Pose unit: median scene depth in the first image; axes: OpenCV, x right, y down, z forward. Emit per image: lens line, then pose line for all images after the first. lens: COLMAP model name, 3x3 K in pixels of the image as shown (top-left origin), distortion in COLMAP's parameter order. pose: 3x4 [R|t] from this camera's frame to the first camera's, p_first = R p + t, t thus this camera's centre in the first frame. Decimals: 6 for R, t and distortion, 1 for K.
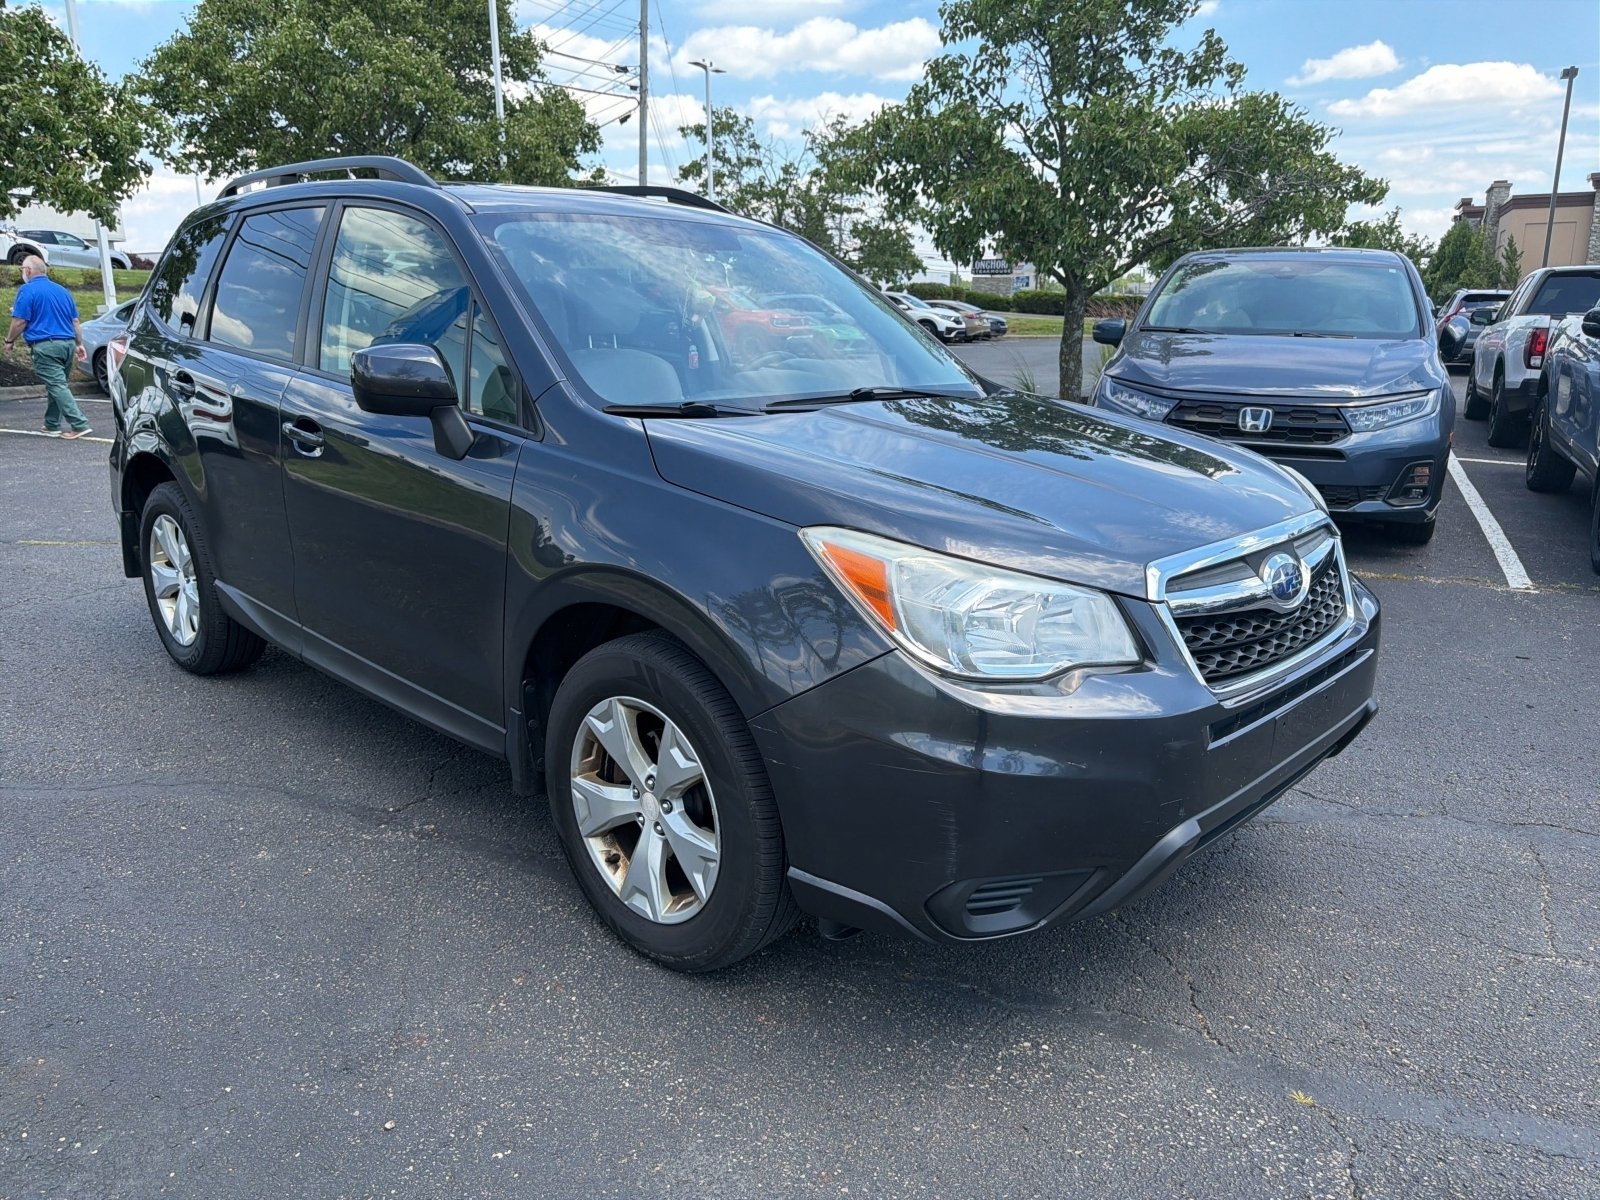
lens RADIAL K [[1562.0, 0, 802.0], [0, 1562.0, 606.2], [0, 0, 1]] dist [-0.093133, 0.000000]
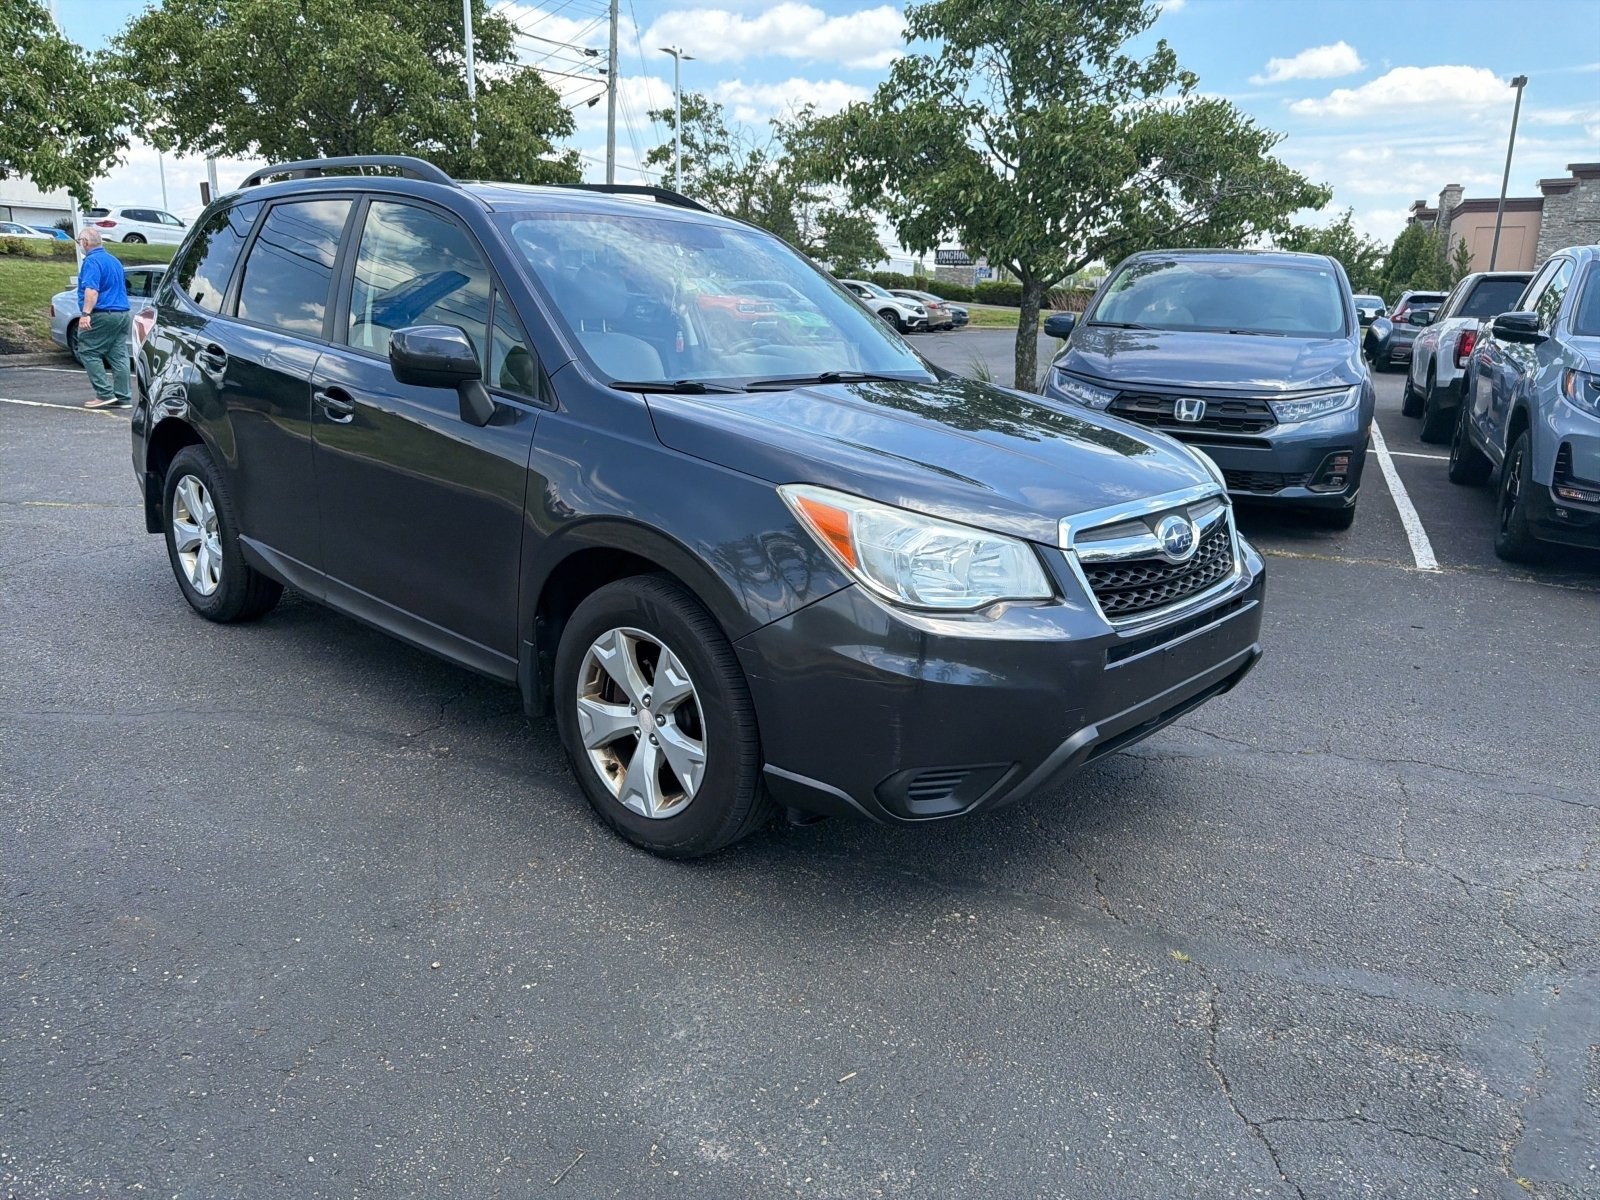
lens RADIAL K [[1562.0, 0, 802.4], [0, 1562.0, 599.5], [0, 0, 1]] dist [-0.093133, 0.000000]
pose [[0.999482, 0.017420, 0.027057, -0.008660], [-0.017550, 0.999835, 0.004589, 0.020556], [-0.026973, -0.005062, 0.999623, -0.136316]]
